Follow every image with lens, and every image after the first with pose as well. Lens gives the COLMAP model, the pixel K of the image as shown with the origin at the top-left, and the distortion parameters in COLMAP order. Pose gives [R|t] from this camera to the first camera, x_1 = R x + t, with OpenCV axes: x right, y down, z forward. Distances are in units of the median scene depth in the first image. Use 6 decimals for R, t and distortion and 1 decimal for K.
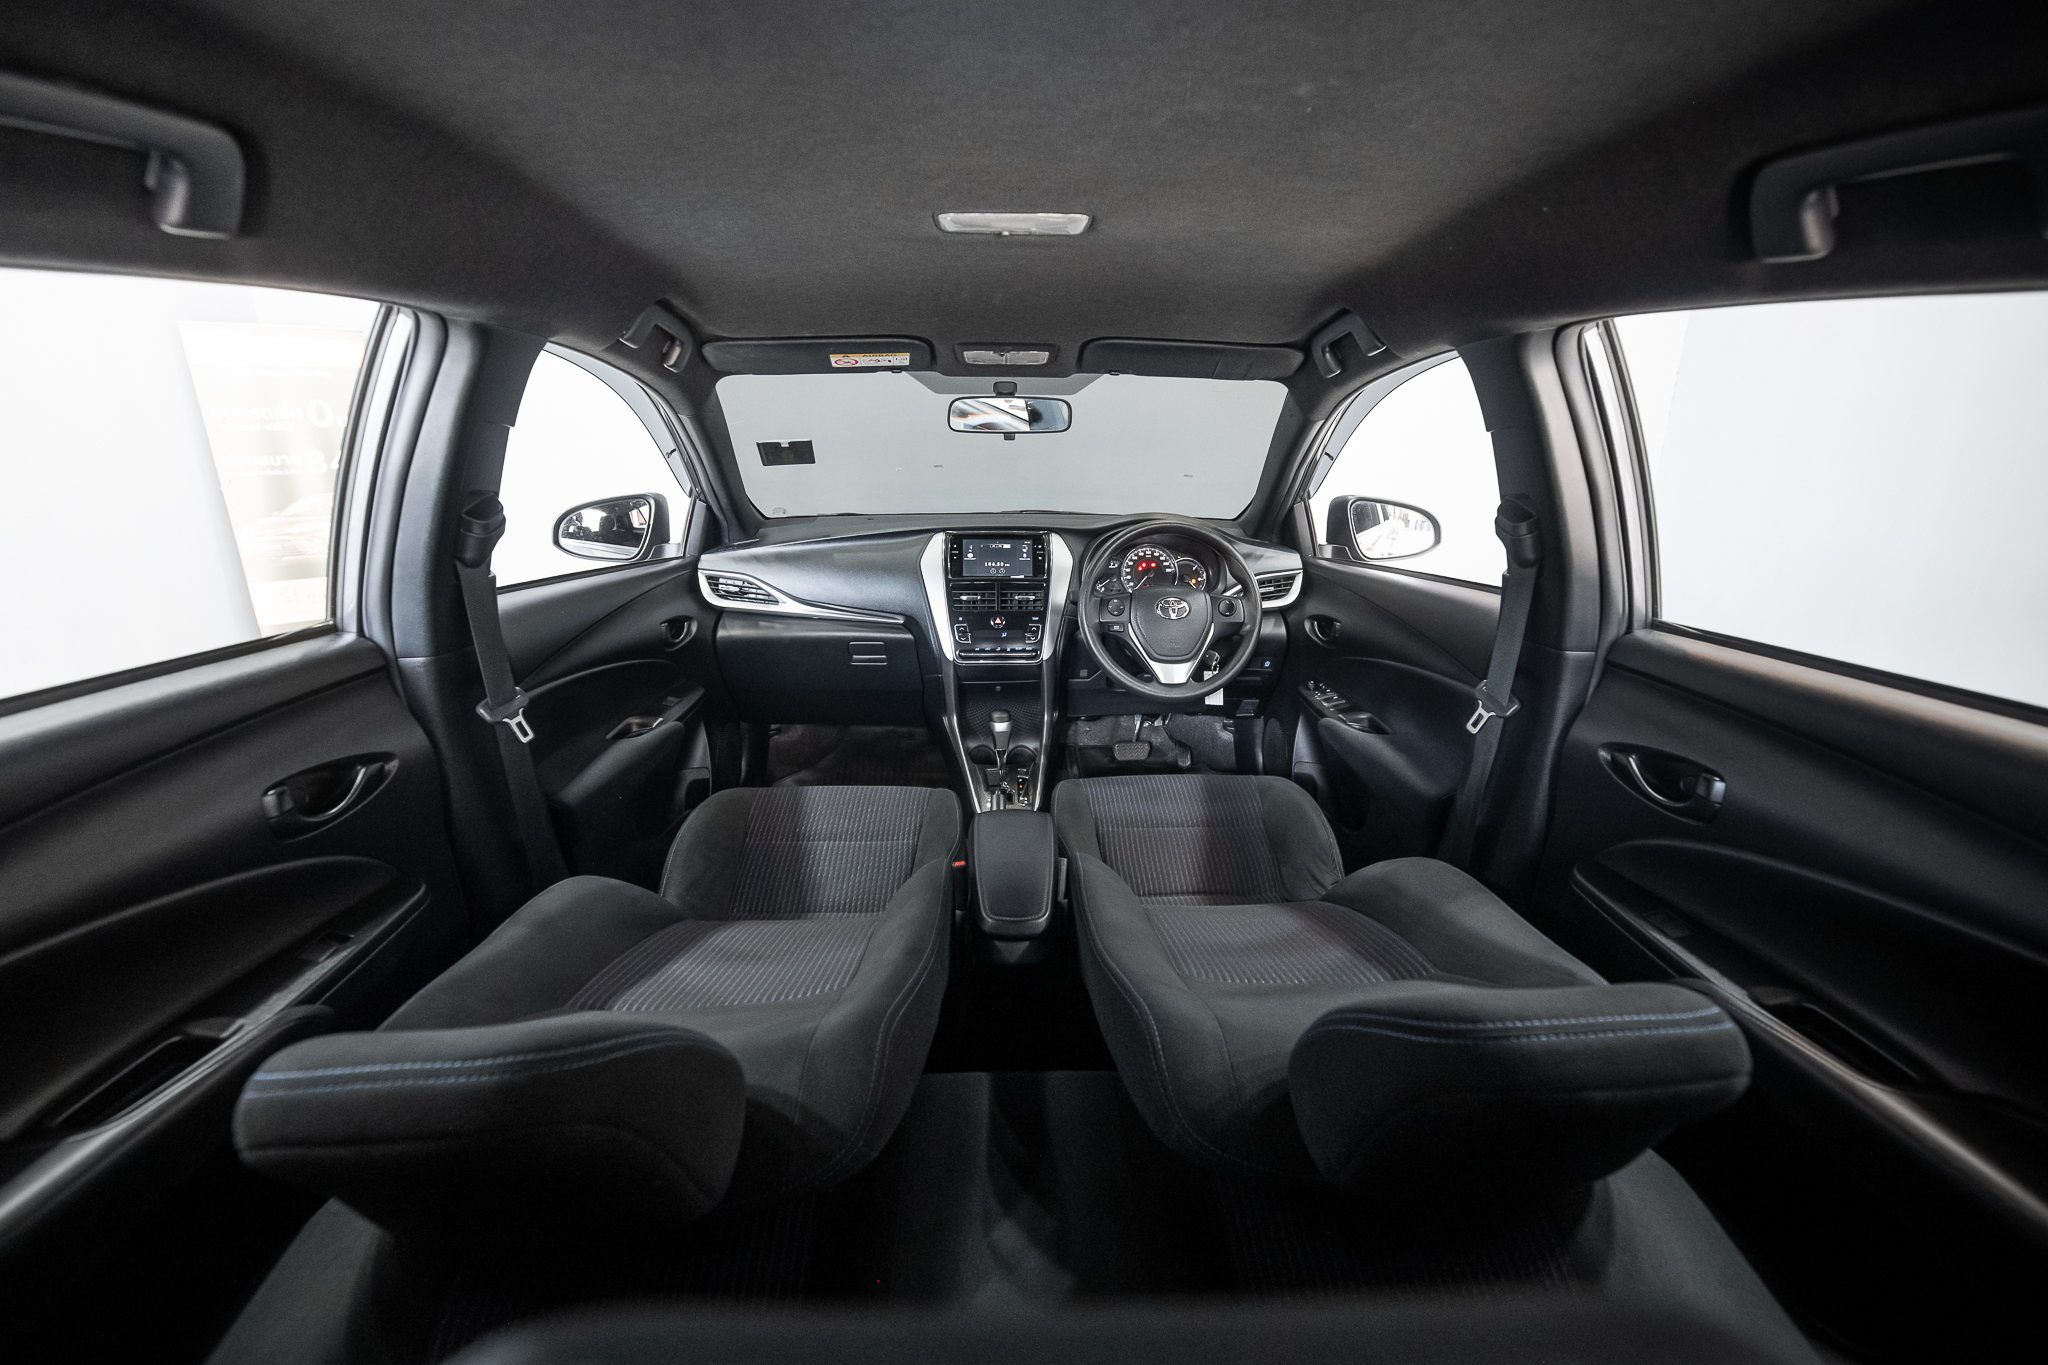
lens RADIAL K [[833.2, 0, 1024.0], [0, 833.2, 682.5], [0, 0, 1]] dist [-0.000092, -0.000080]
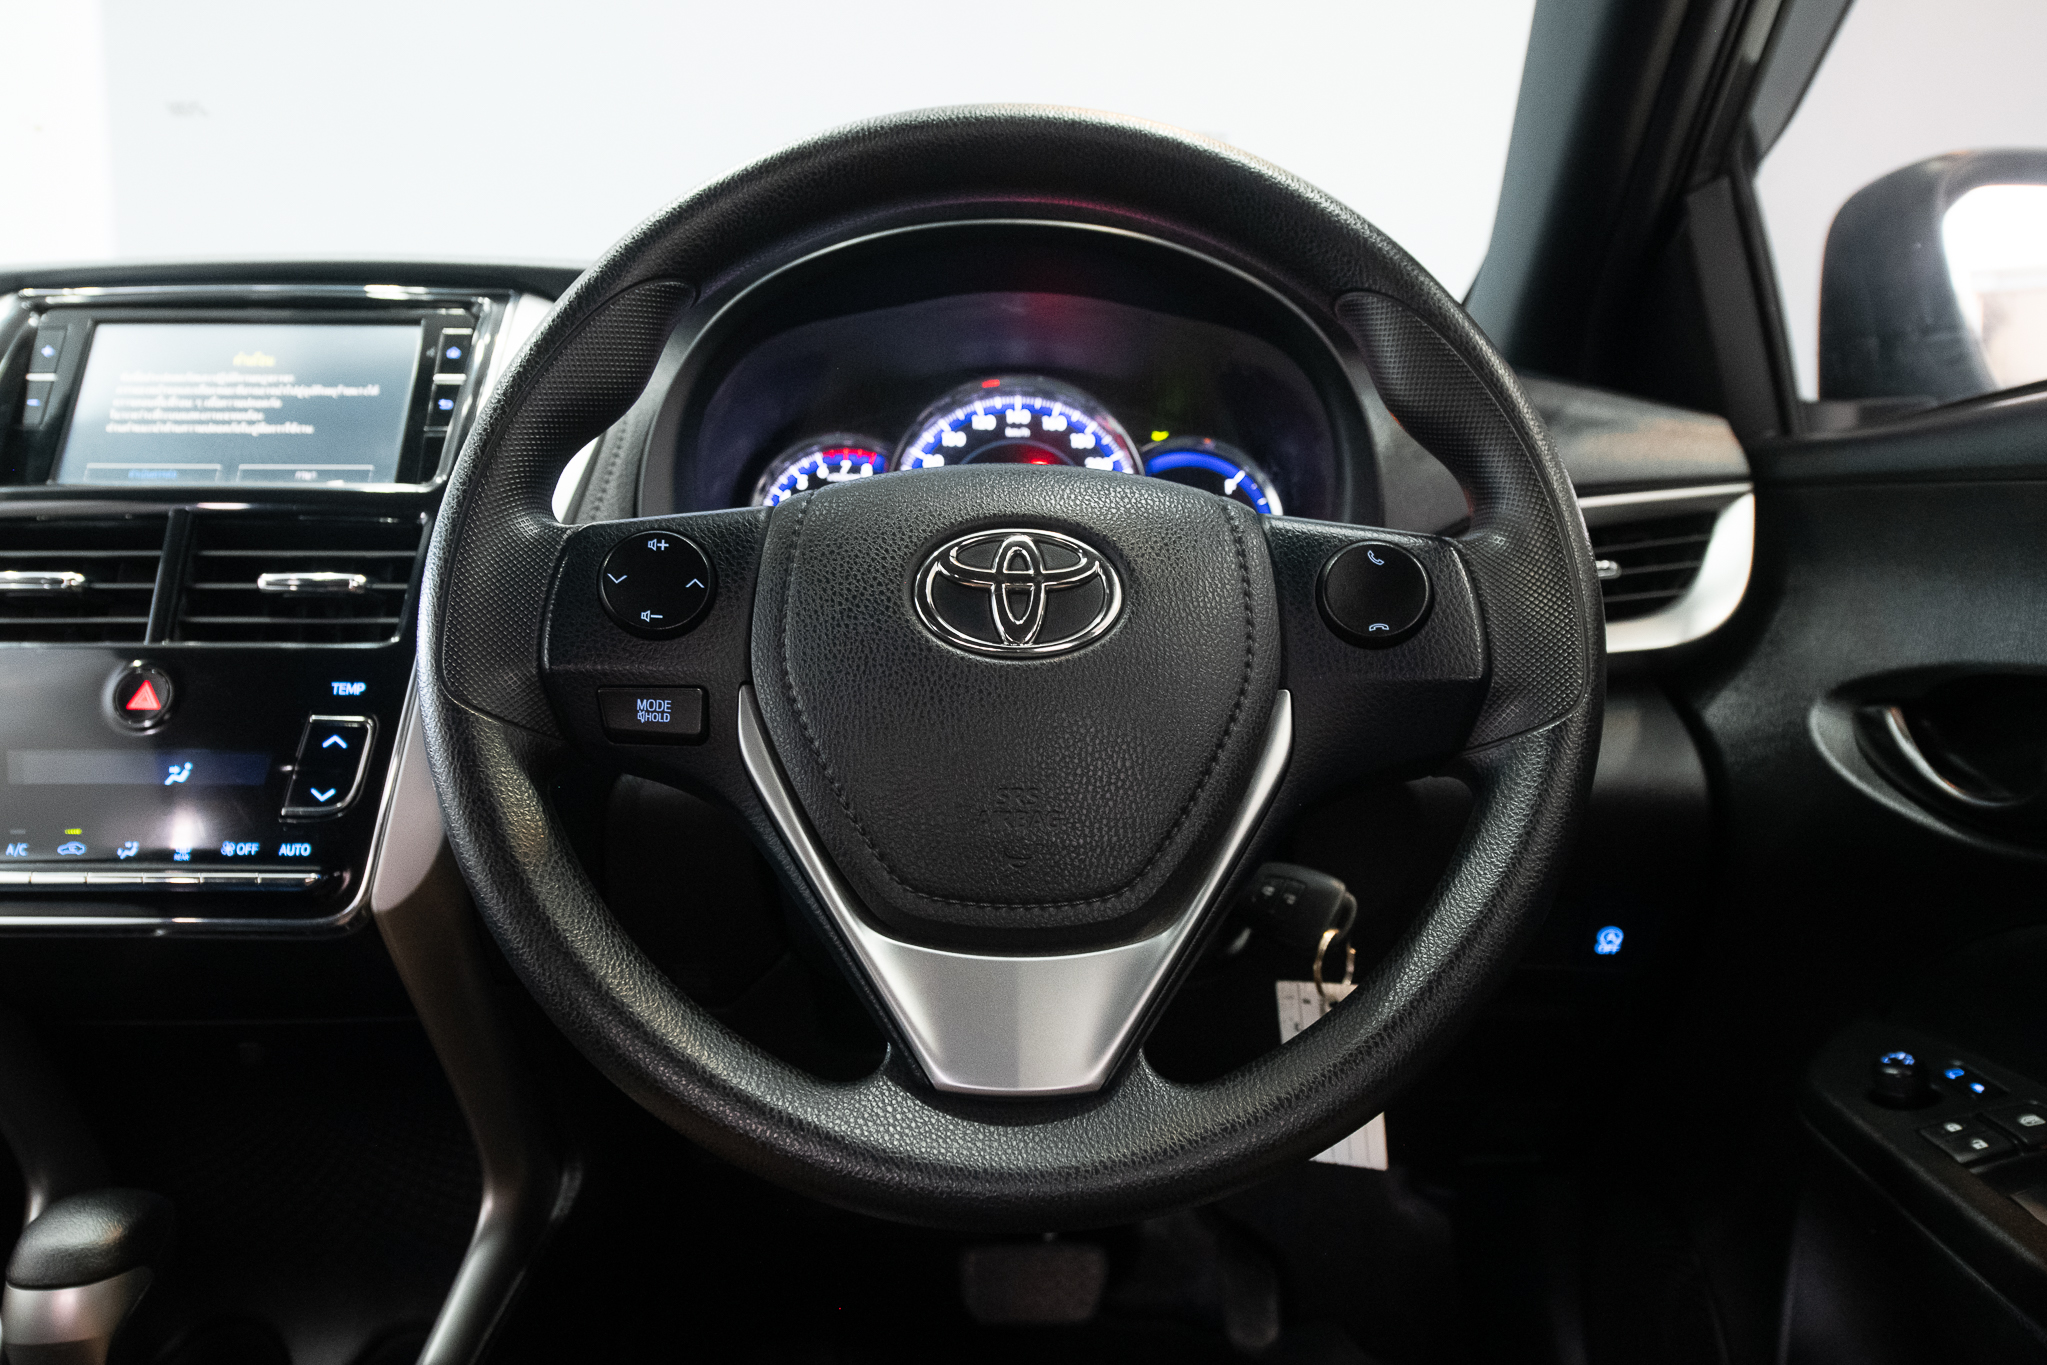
lens RADIAL K [[1438.7, 0, 1023.5], [0, 1438.7, 682.5], [0, 0, 1]] dist [0.008867, -0.001133]
pose [[0.999598, -0.001713, -0.028284, 0.169938], [-0.003226, 0.984805, -0.173631, -0.023341], [0.028152, 0.173653, 0.984405, 0.675981]]
